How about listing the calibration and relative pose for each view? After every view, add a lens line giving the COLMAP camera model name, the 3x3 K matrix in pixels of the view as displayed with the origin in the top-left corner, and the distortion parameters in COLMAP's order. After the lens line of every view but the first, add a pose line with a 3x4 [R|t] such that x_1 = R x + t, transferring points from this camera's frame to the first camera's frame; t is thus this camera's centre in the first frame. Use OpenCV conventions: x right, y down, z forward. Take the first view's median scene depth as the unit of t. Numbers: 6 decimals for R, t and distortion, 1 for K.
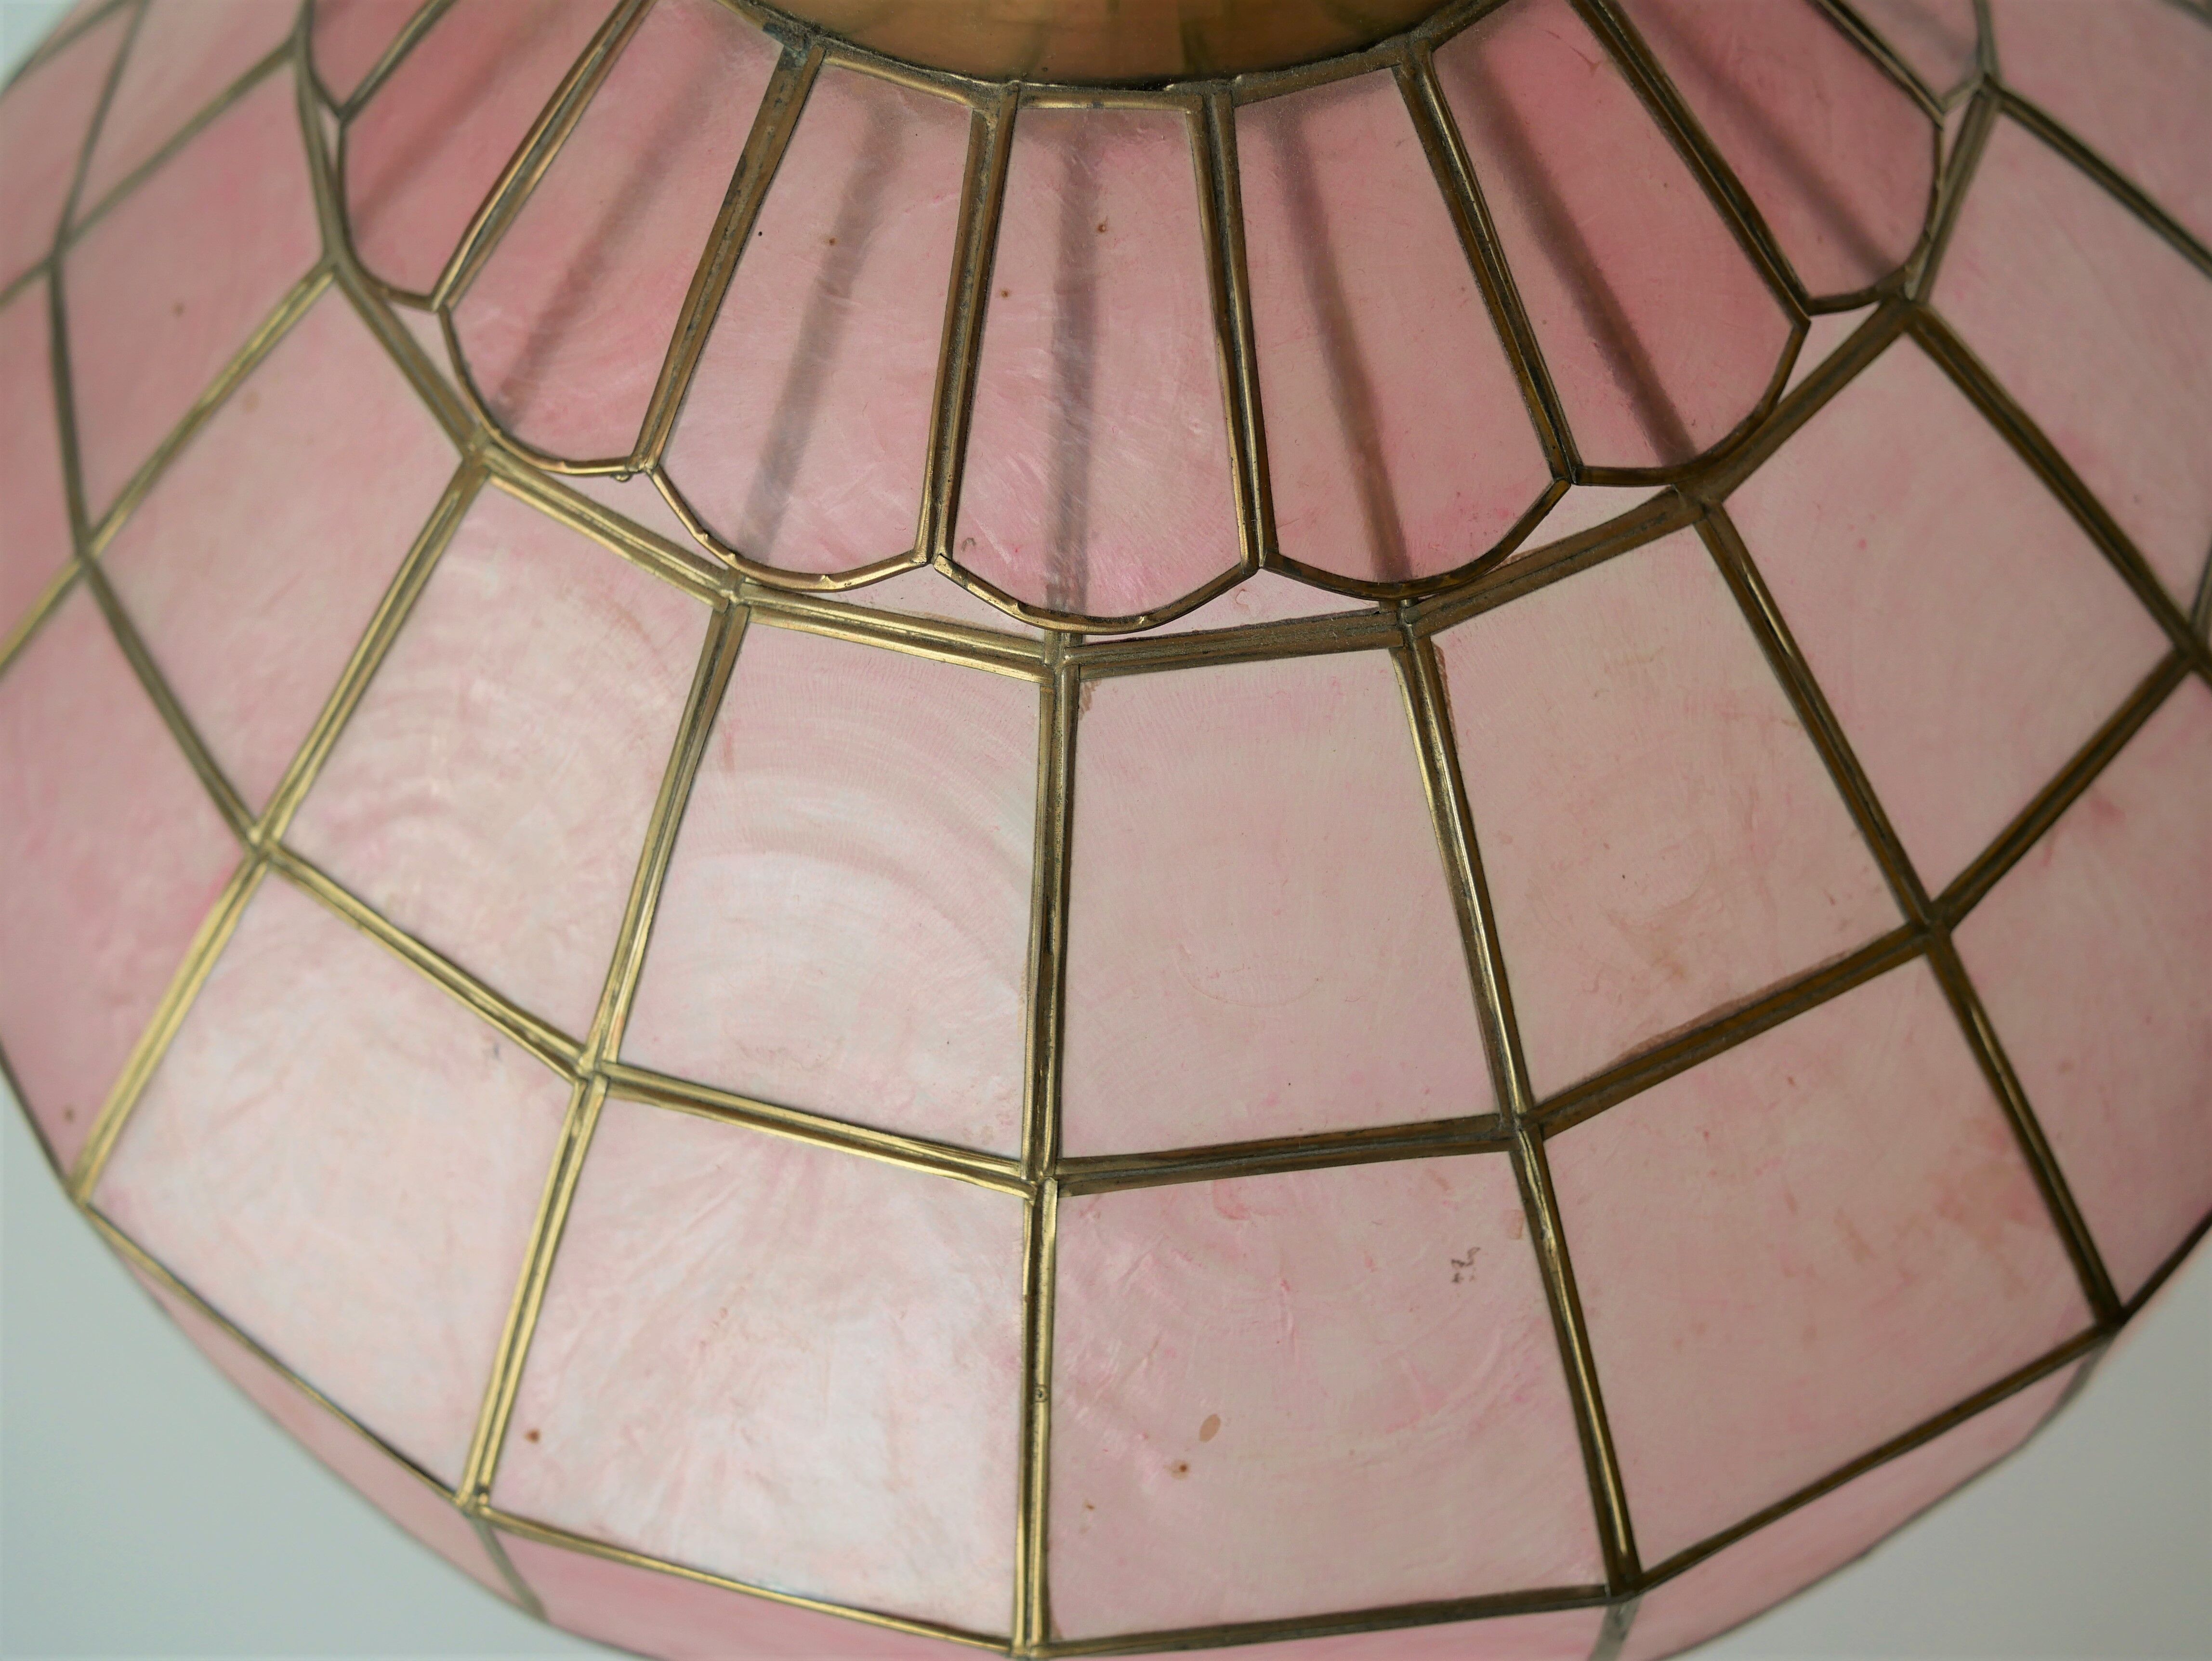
lens RADIAL K [[2635.7, 0, 1102.6], [0, 2635.7, 827.7], [0, 0, 1]] dist [-0.025250, -0.030902]
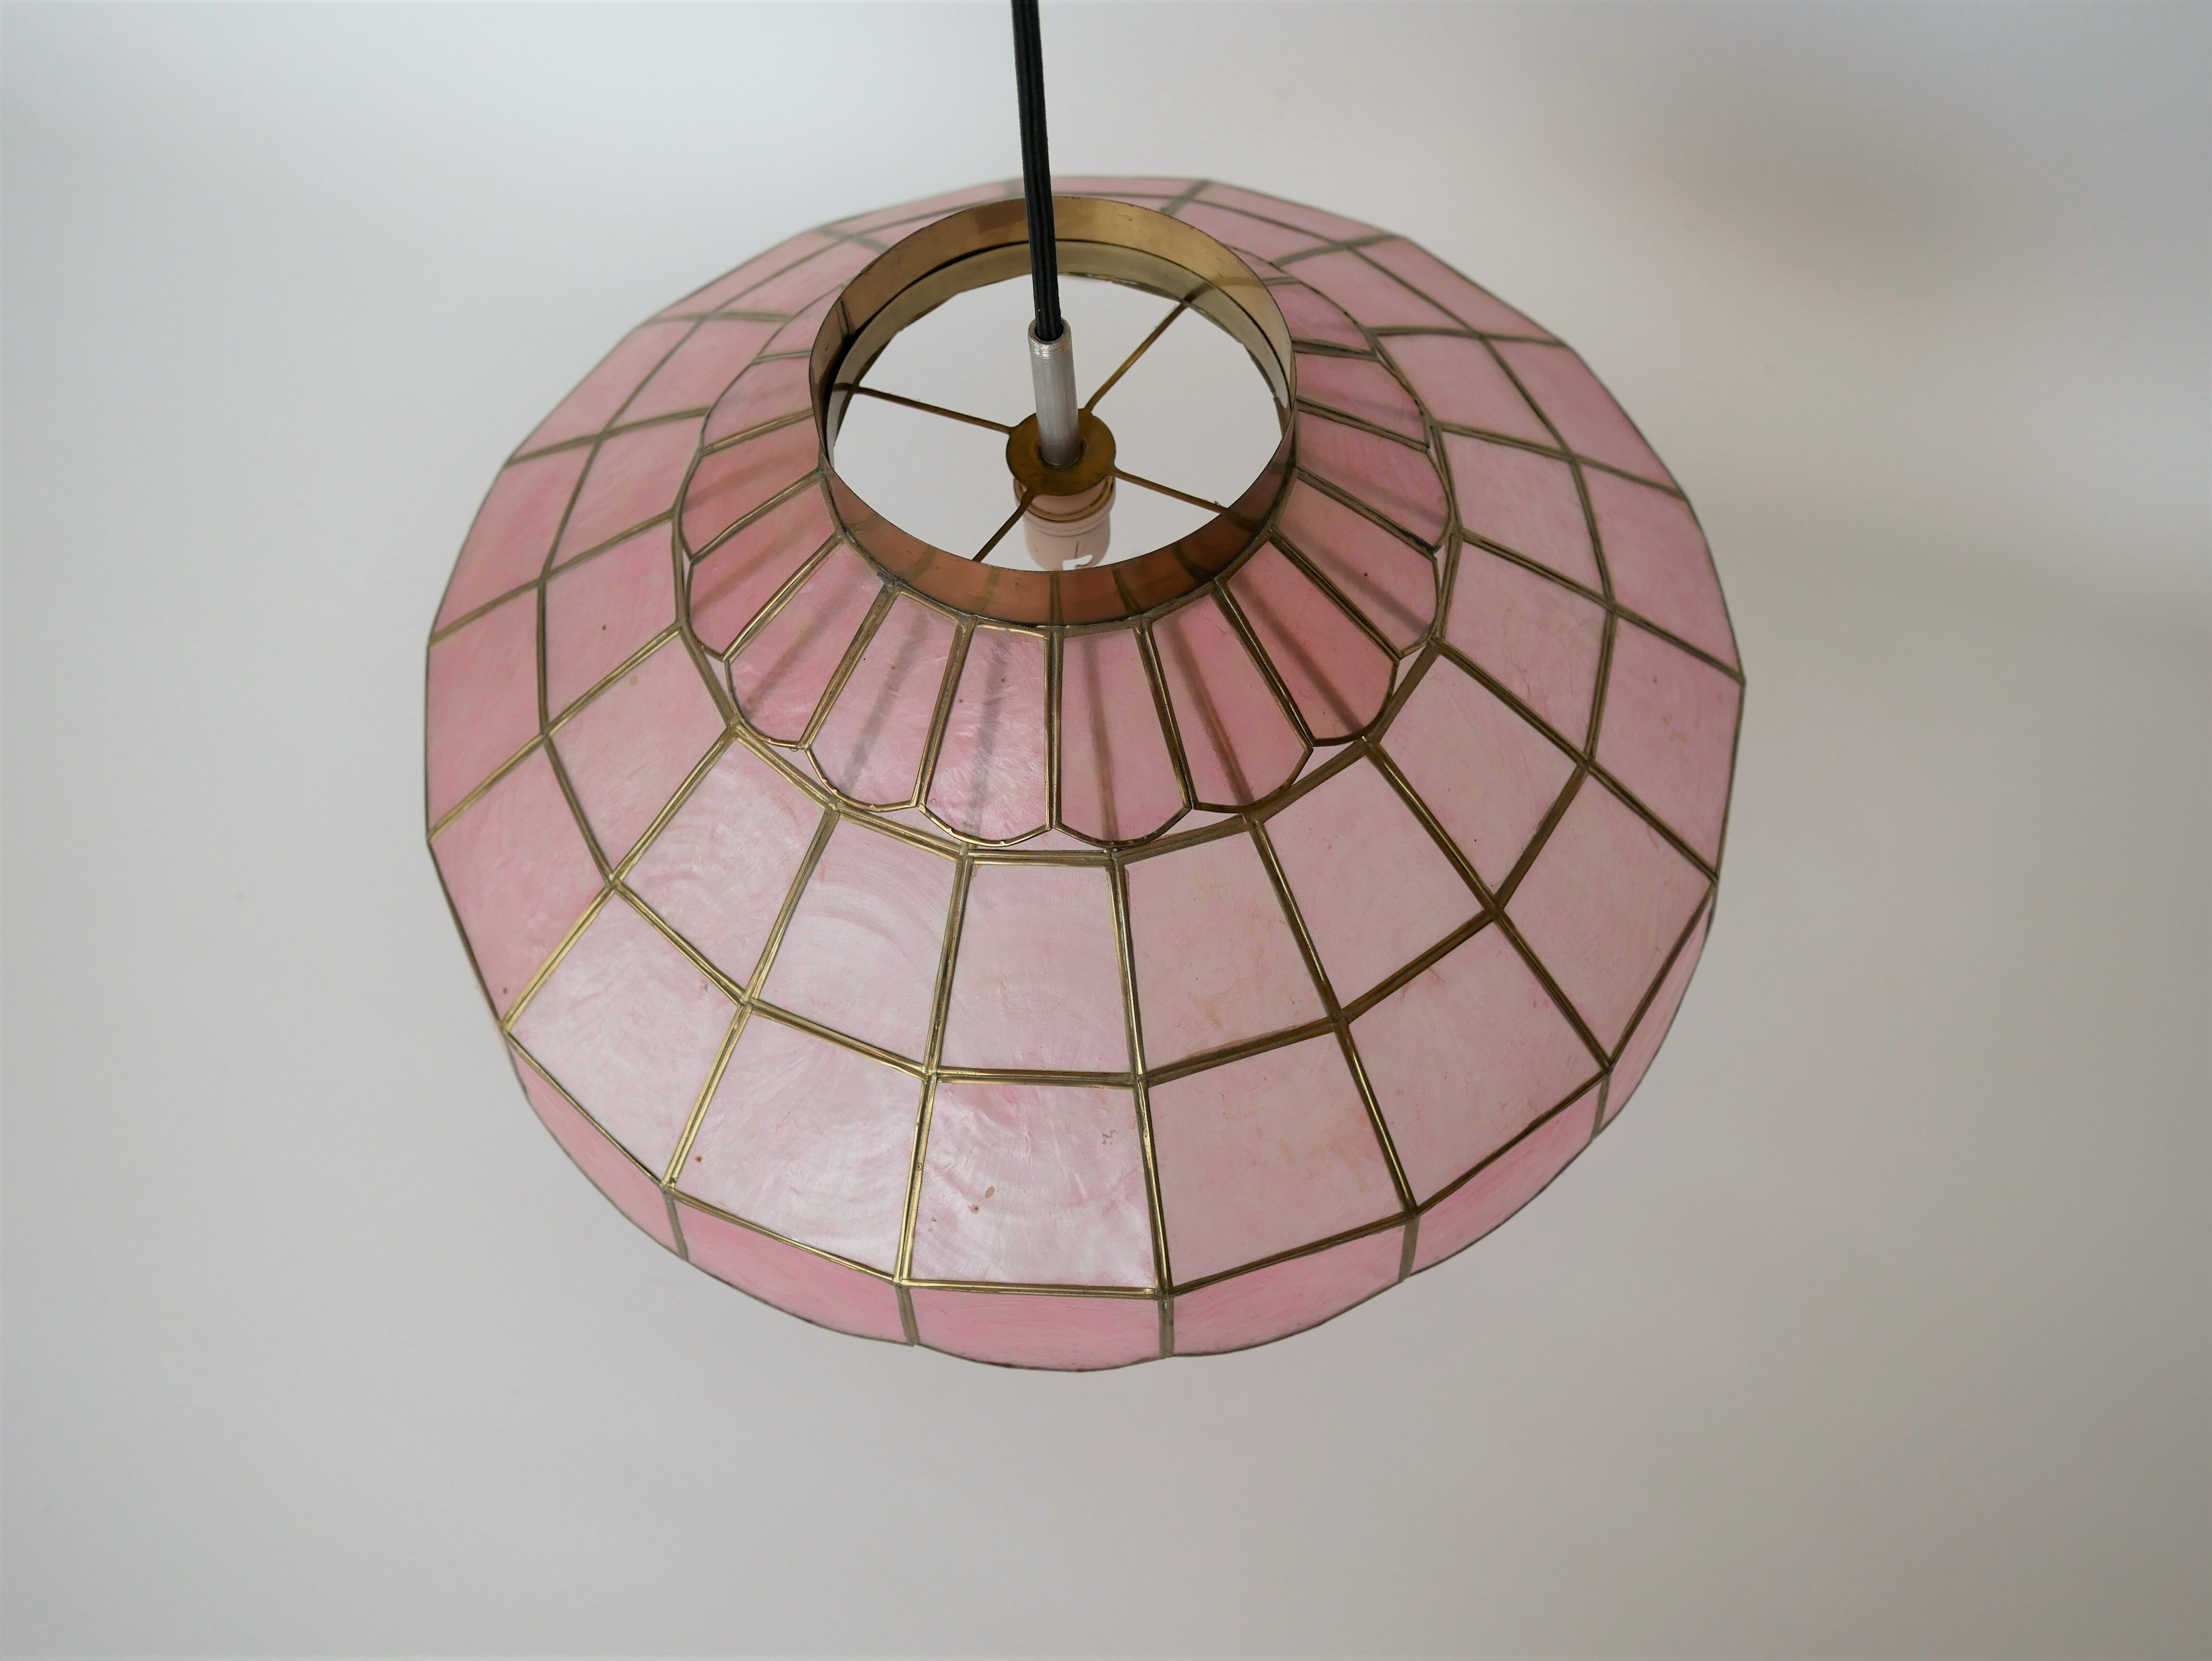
lens RADIAL K [[2635.7, 0, 1102.6], [0, 2635.7, 827.7], [0, 0, 1]] dist [-0.025250, -0.030902]
pose [[0.989163, 0.132715, -0.062798, 0.239359], [-0.133674, 0.990961, -0.011301, -0.074040], [0.060731, 0.019573, 0.997962, -1.287148]]
